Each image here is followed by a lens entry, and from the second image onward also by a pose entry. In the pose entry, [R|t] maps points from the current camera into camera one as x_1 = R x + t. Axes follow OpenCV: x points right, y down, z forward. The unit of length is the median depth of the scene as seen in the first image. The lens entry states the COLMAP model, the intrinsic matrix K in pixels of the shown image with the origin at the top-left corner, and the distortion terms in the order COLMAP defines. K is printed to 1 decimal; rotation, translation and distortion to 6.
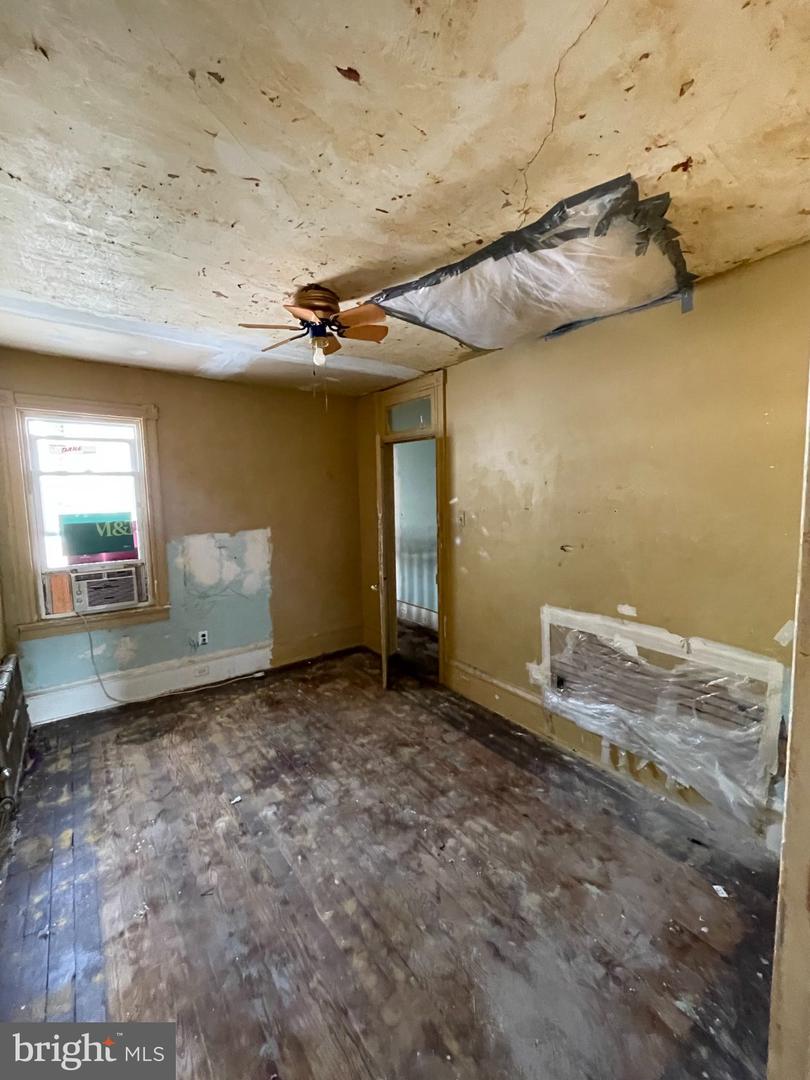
lens RADIAL K [[442.0, 0, 402.4], [0, 442.0, 538.4], [0, 0, 1]] dist [-0.003176, 0.000035]
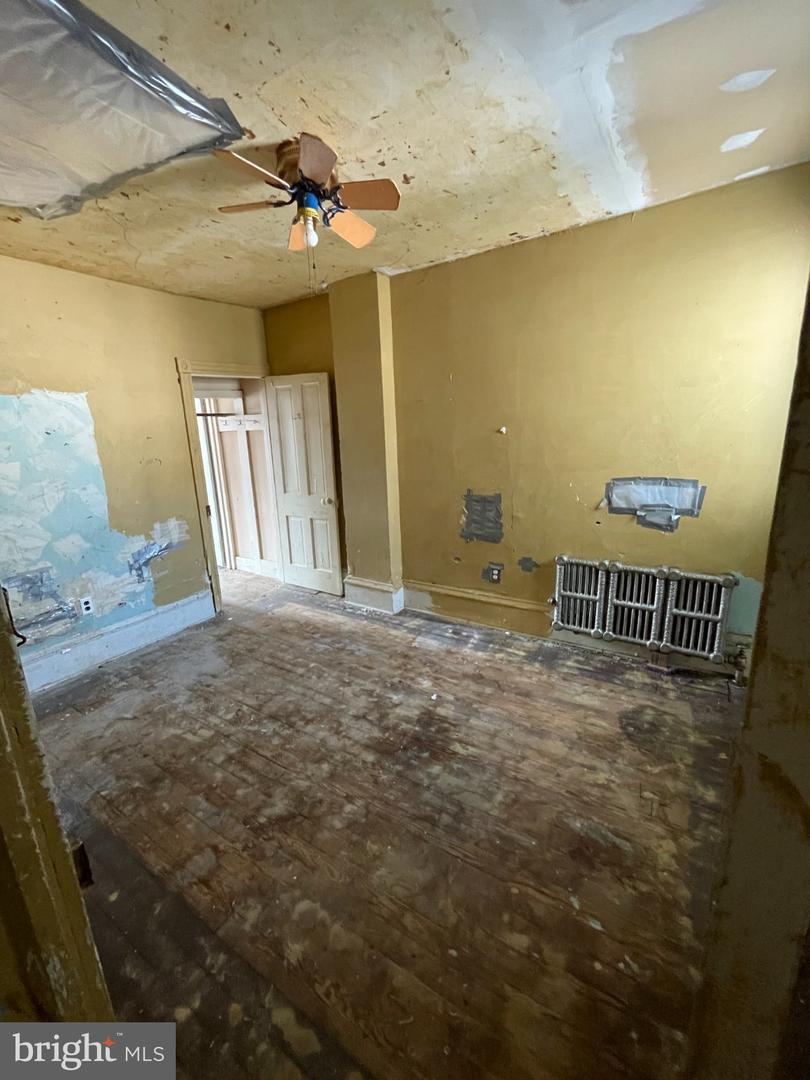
lens RADIAL K [[442.0, 0, 396.7], [0, 442.0, 531.9], [0, 0, 1]] dist [-0.003176, 0.000035]
pose [[-0.939482, 0.136655, -0.314164, -0.006385], [0.027676, 0.944280, 0.327978, -0.144724], [0.341479, 0.299435, -0.890916, 1.810982]]
